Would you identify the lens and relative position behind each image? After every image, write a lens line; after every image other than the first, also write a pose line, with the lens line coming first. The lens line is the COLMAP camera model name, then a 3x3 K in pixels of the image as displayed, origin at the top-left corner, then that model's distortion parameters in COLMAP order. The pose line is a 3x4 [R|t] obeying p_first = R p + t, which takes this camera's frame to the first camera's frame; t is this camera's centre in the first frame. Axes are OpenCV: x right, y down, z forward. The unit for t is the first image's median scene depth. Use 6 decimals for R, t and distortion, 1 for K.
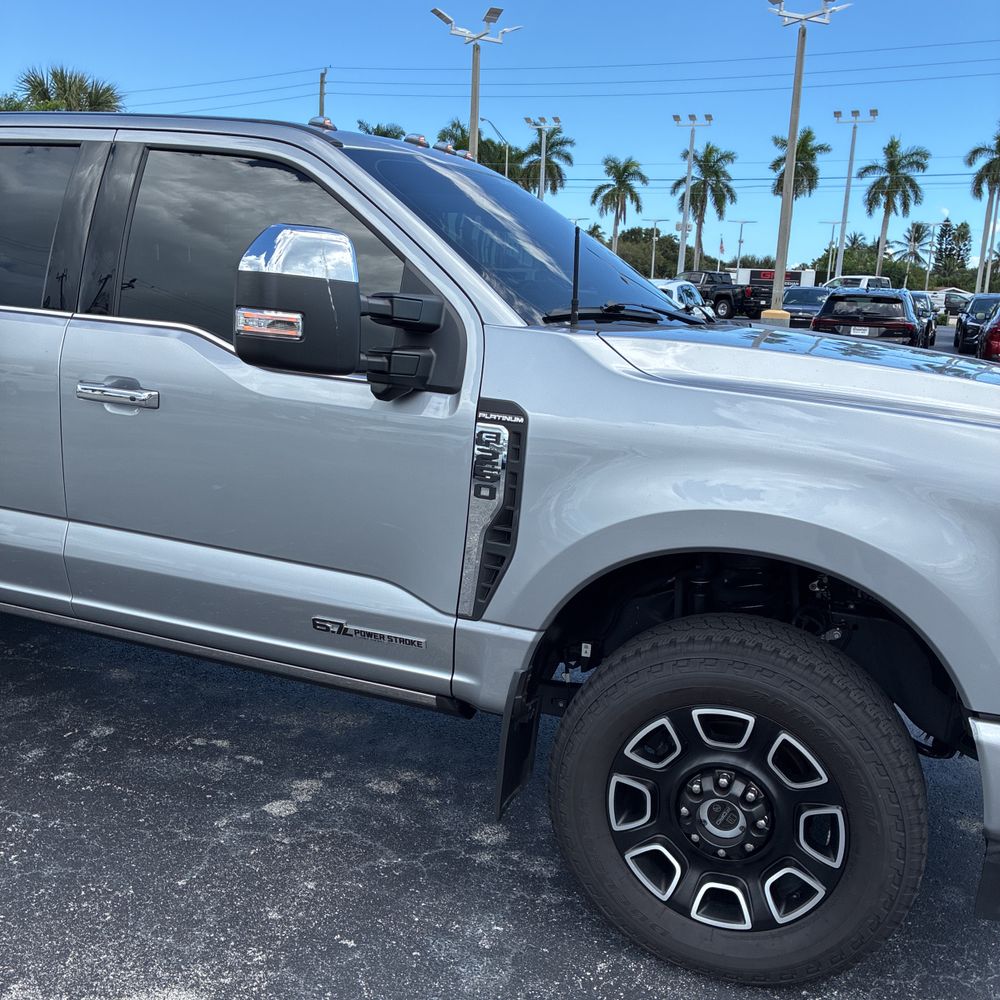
lens RADIAL K [[1010.1, 0, 500.0], [0, 1010.1, 500.0], [0, 0, 1]] dist [0.024646, 0.002121]
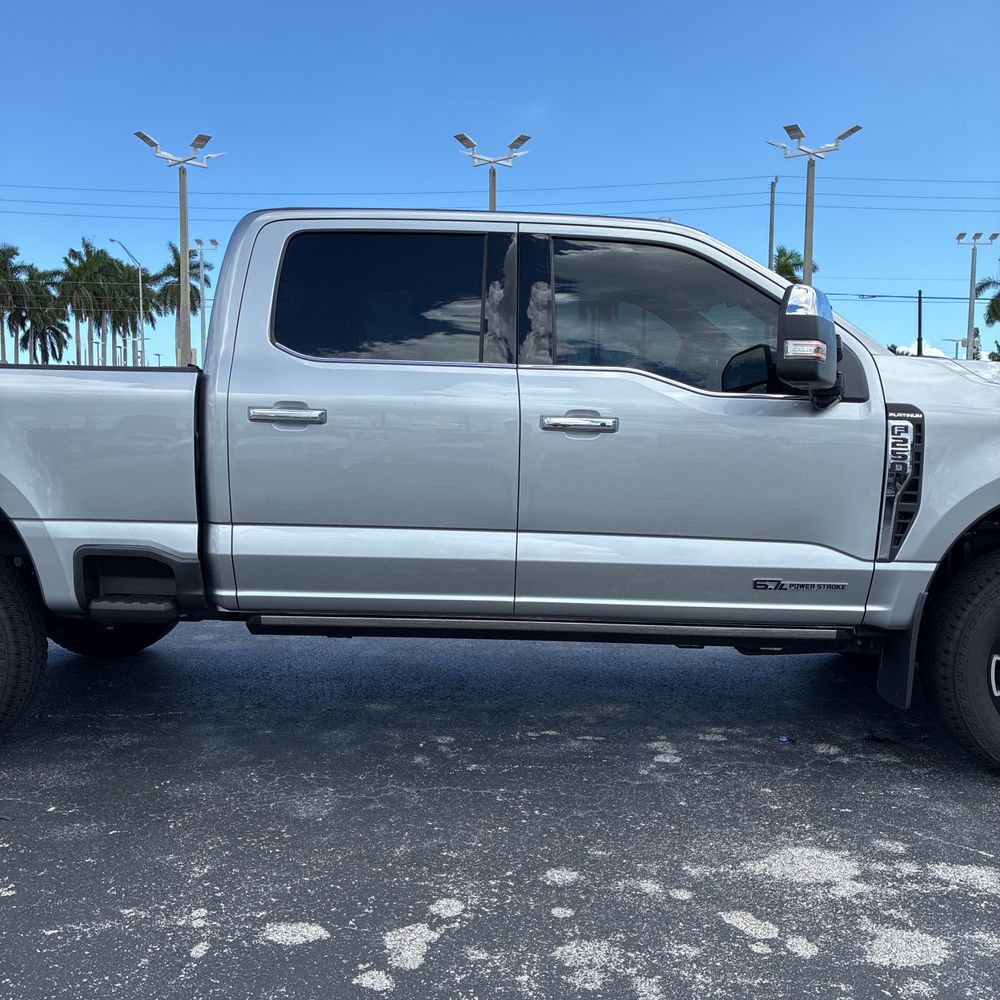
lens RADIAL K [[1004.1, 0, 497.6], [0, 1004.1, 505.8], [0, 0, 1]] dist [0.027514, -0.023121]
pose [[0.935628, -0.068142, 0.346349, -0.971292], [0.104875, 0.990546, -0.088426, 0.104248], [-0.337049, 0.119057, 0.933929, -0.127108]]
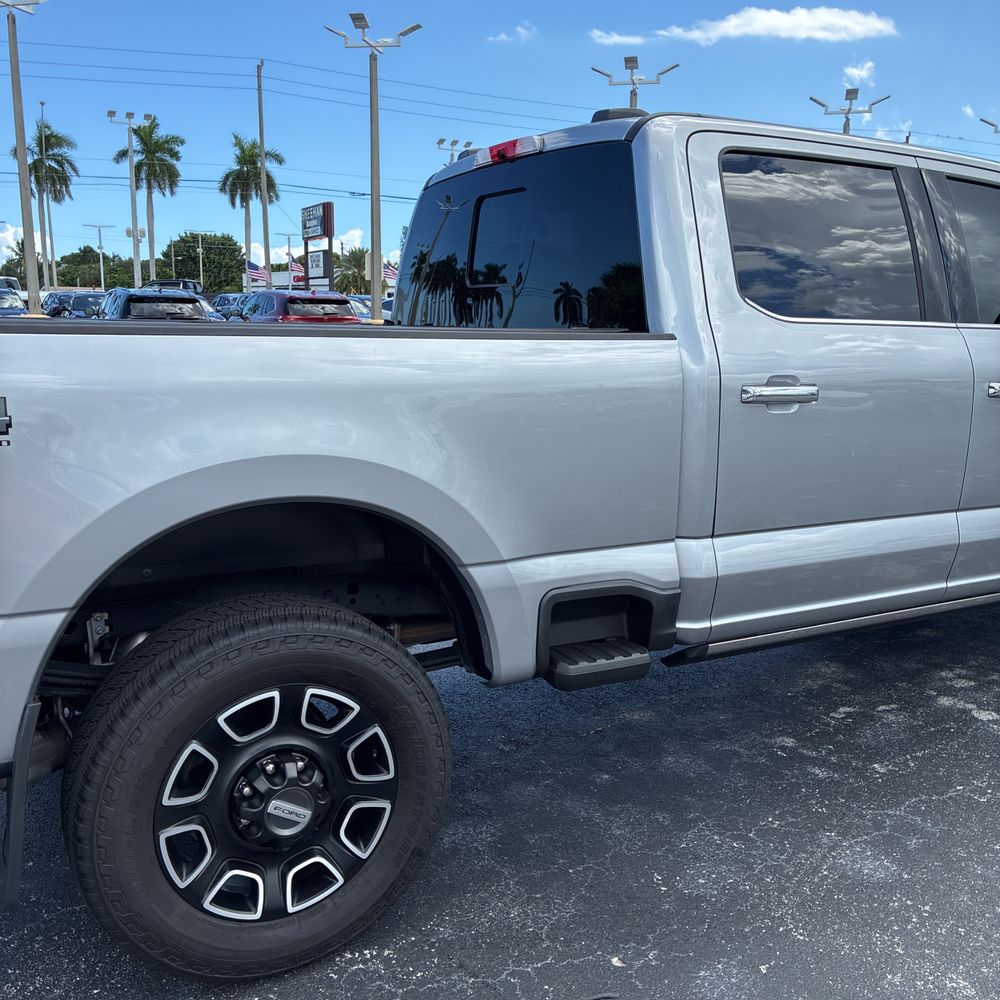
lens RADIAL K [[1004.1, 0, 497.6], [0, 1004.1, 505.8], [0, 0, 1]] dist [0.027514, -0.023121]
pose [[0.627268, -0.184372, 0.756665, -1.770118], [0.177827, 0.979815, 0.091329, -0.198087], [-0.758230, 0.077268, 0.647393, 0.759136]]
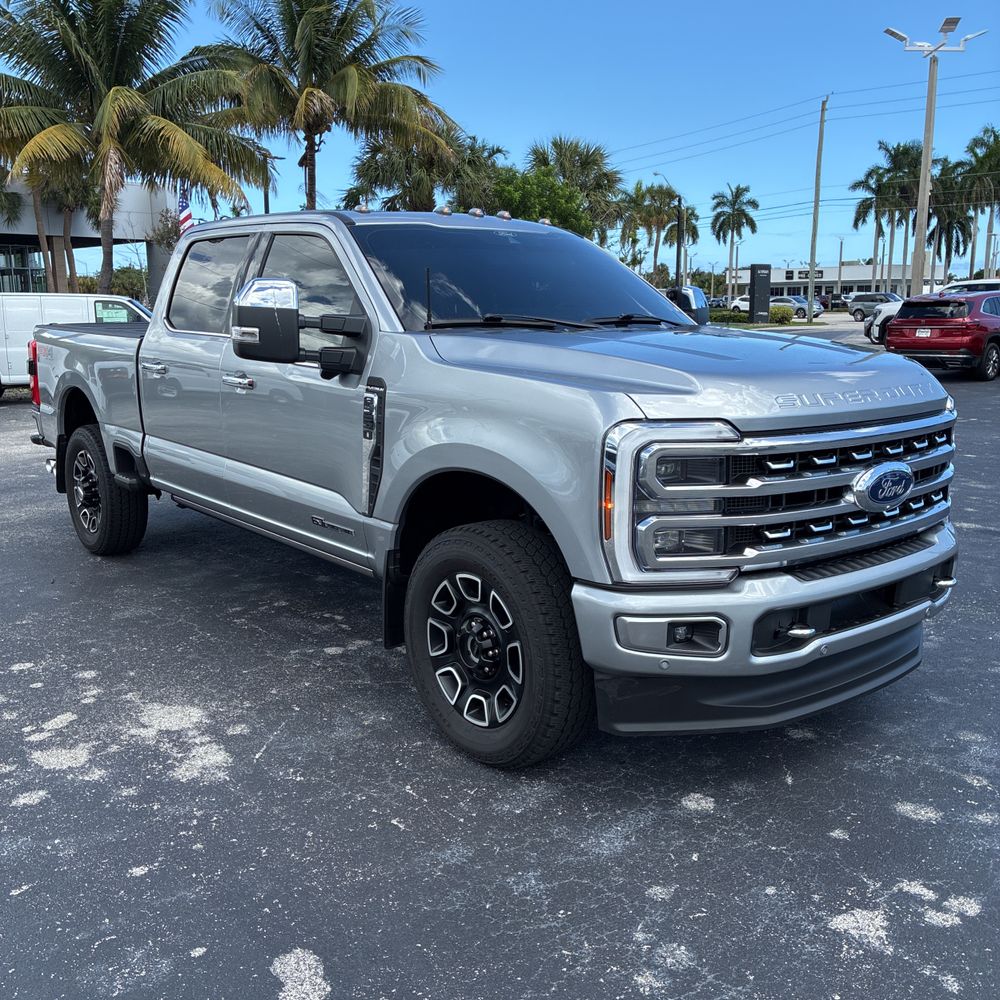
lens RADIAL K [[1001.5, 0, 500.0], [0, 1001.5, 500.0], [0, 0, 1]] dist [0.065260, -0.075229]
pose [[0.879229, 0.042508, -0.474498, 0.867678], [-0.056343, 0.998299, -0.014970, 0.100299], [0.473055, 0.039897, 0.880129, -0.284839]]
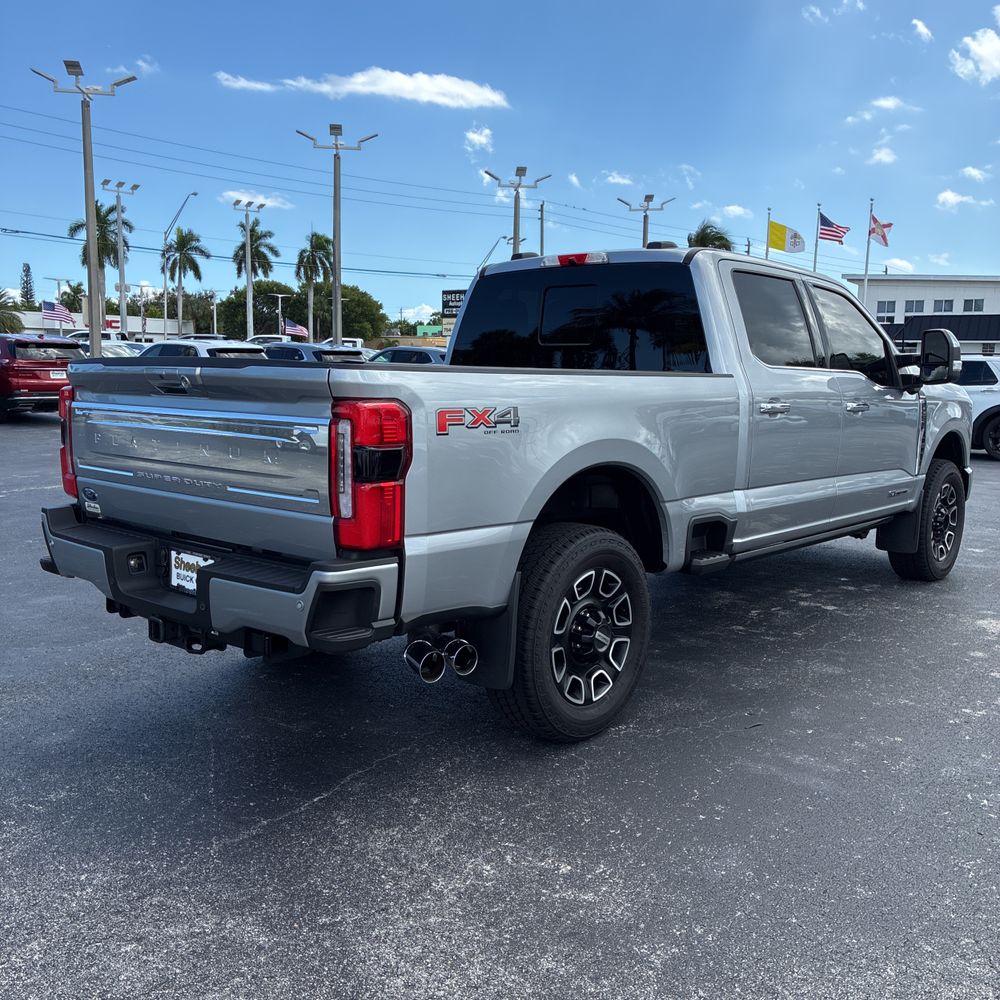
lens RADIAL K [[1010.1, 0, 500.0], [0, 1010.1, 500.0], [0, 0, 1]] dist [0.024646, 0.002121]
pose [[0.326764, -0.165340, 0.930531, -2.725632], [0.193307, 0.975456, 0.105442, -0.293435], [-0.925126, 0.145423, 0.350705, 1.041748]]
